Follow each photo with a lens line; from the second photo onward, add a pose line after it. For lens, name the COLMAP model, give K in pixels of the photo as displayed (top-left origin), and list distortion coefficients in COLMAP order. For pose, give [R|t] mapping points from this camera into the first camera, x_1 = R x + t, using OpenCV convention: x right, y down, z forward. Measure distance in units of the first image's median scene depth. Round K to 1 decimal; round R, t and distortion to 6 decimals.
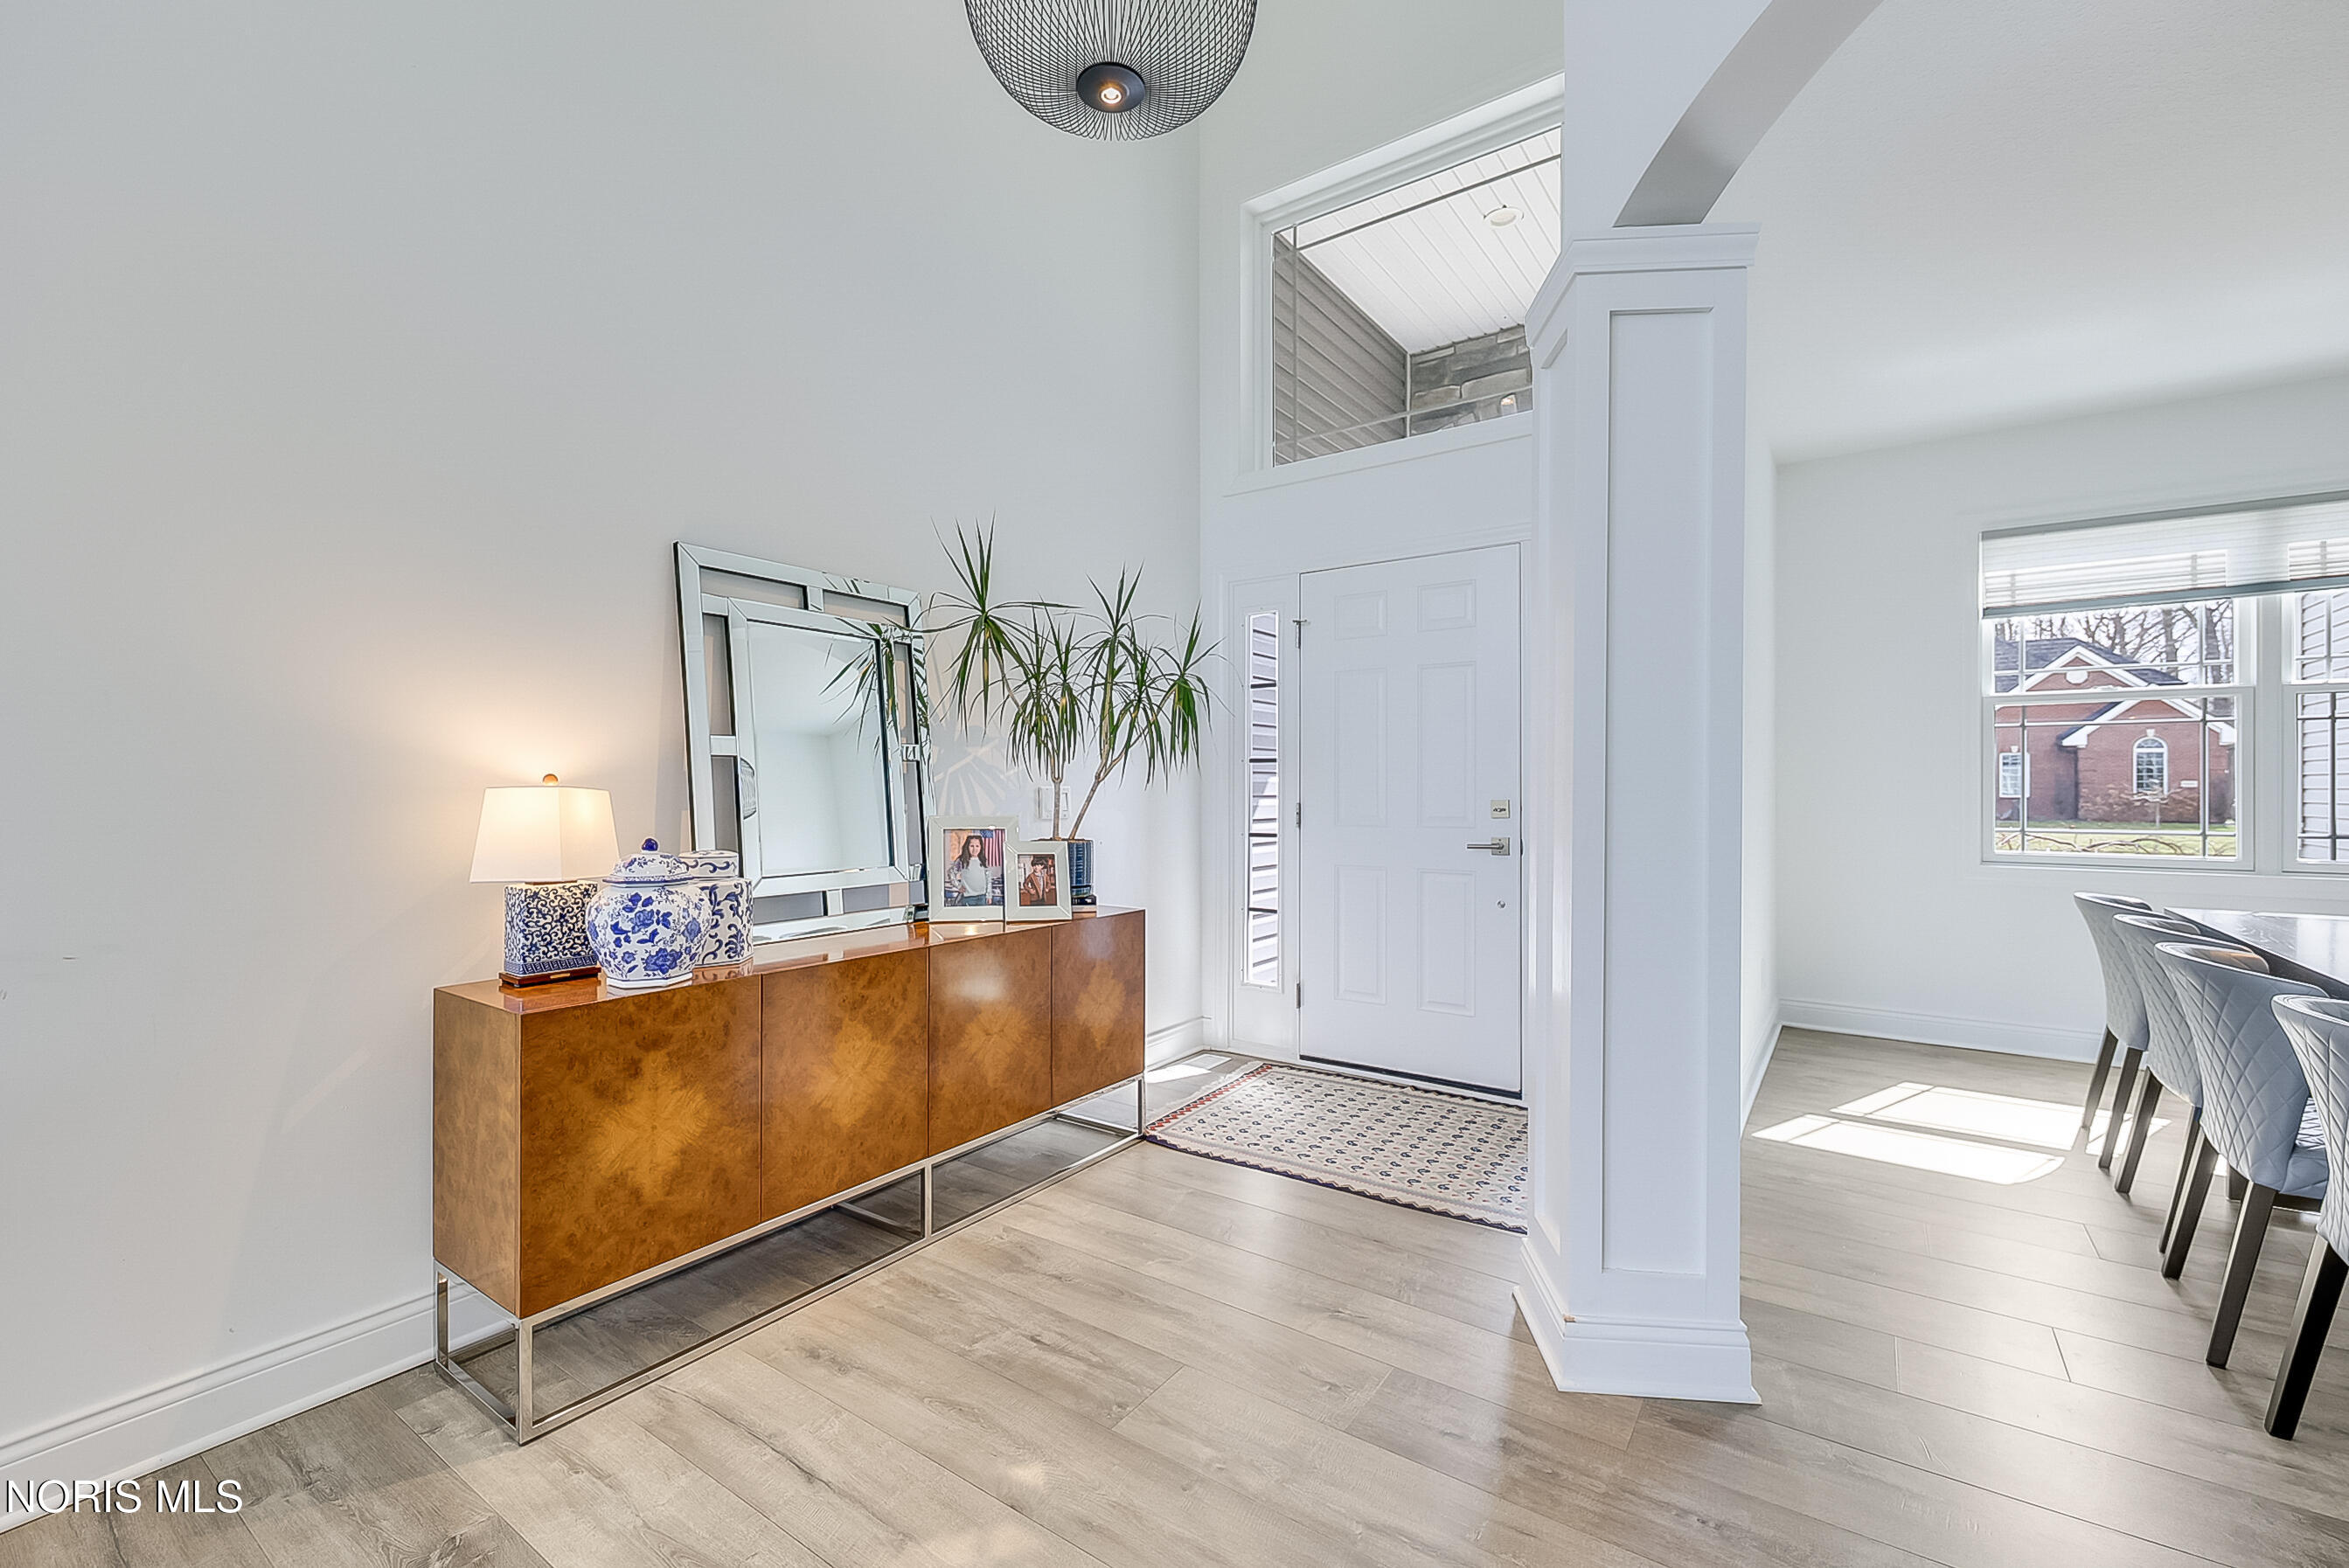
lens RADIAL K [[992.9, 0, 1170.3], [0, 992.9, 772.1], [0, 0, 1]] dist [0.010382, 0.000143]
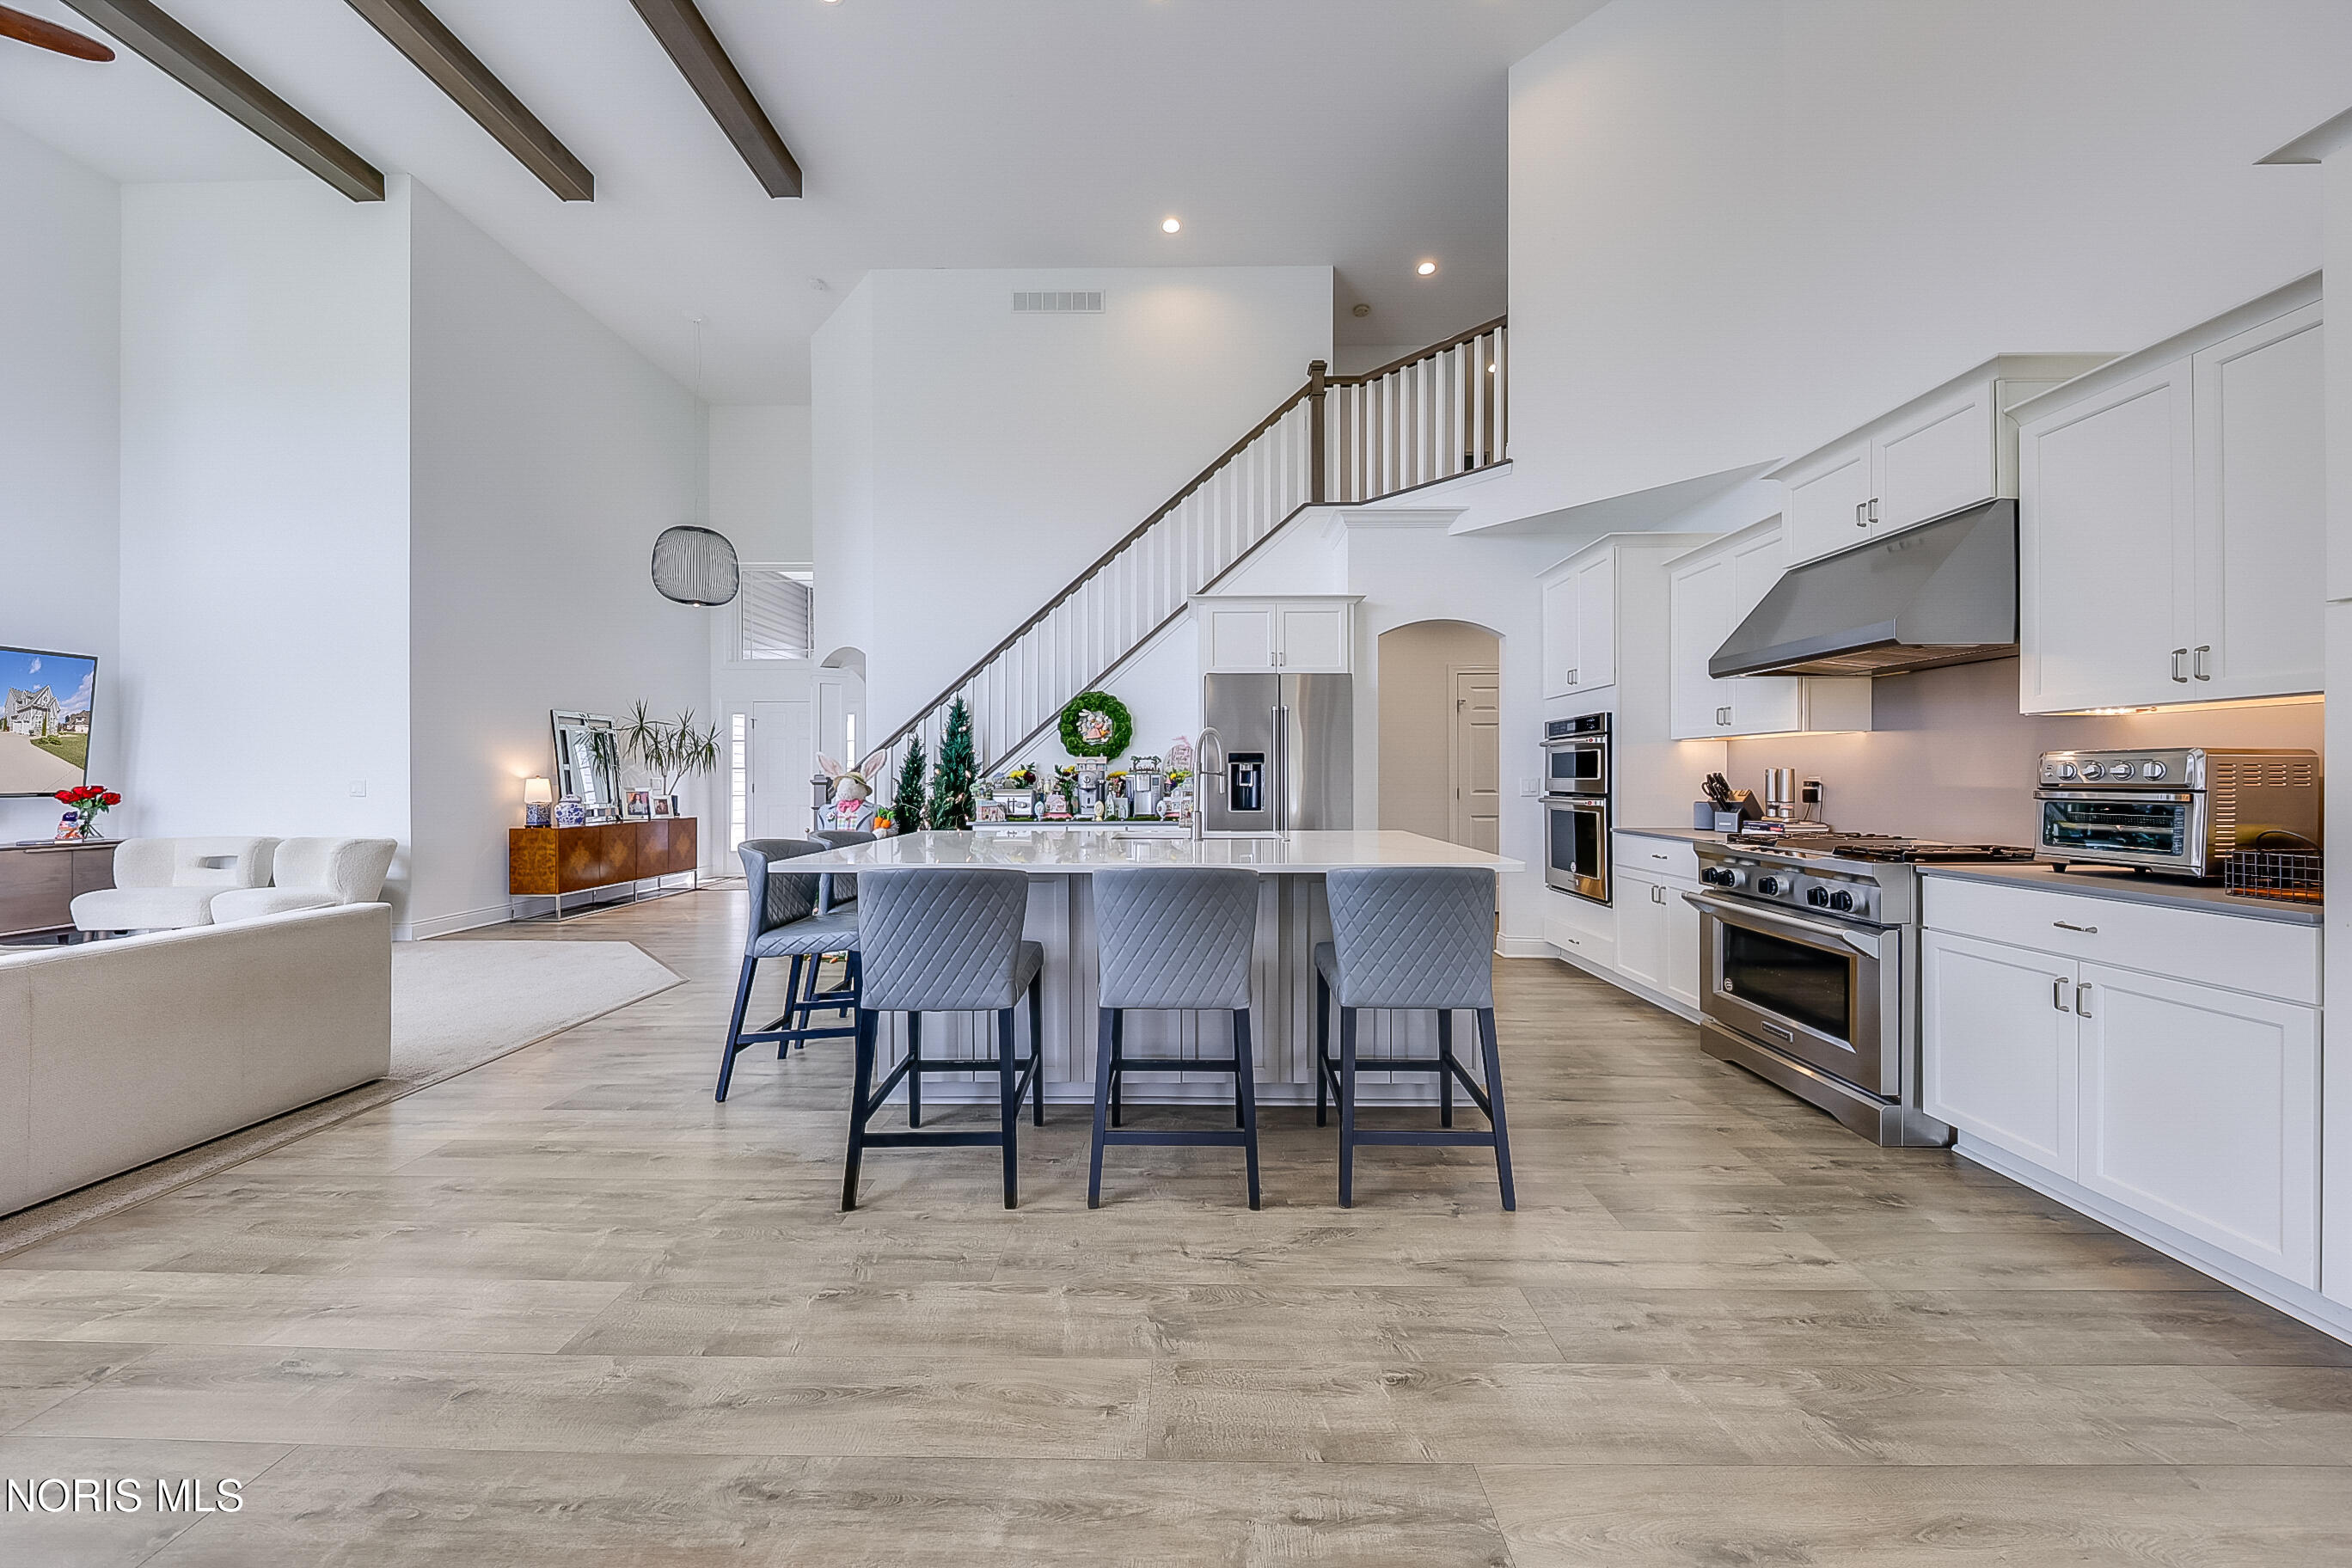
lens RADIAL K [[816.7, 0, 1177.2], [0, 816.7, 766.8], [0, 0, 1]] dist [0.008872, -0.005364]
pose [[0.827601, 0.003953, 0.561303, -0.241713], [-0.004648, 0.999989, -0.000189, -0.031470], [-0.561297, -0.002452, 0.827610, -2.196510]]
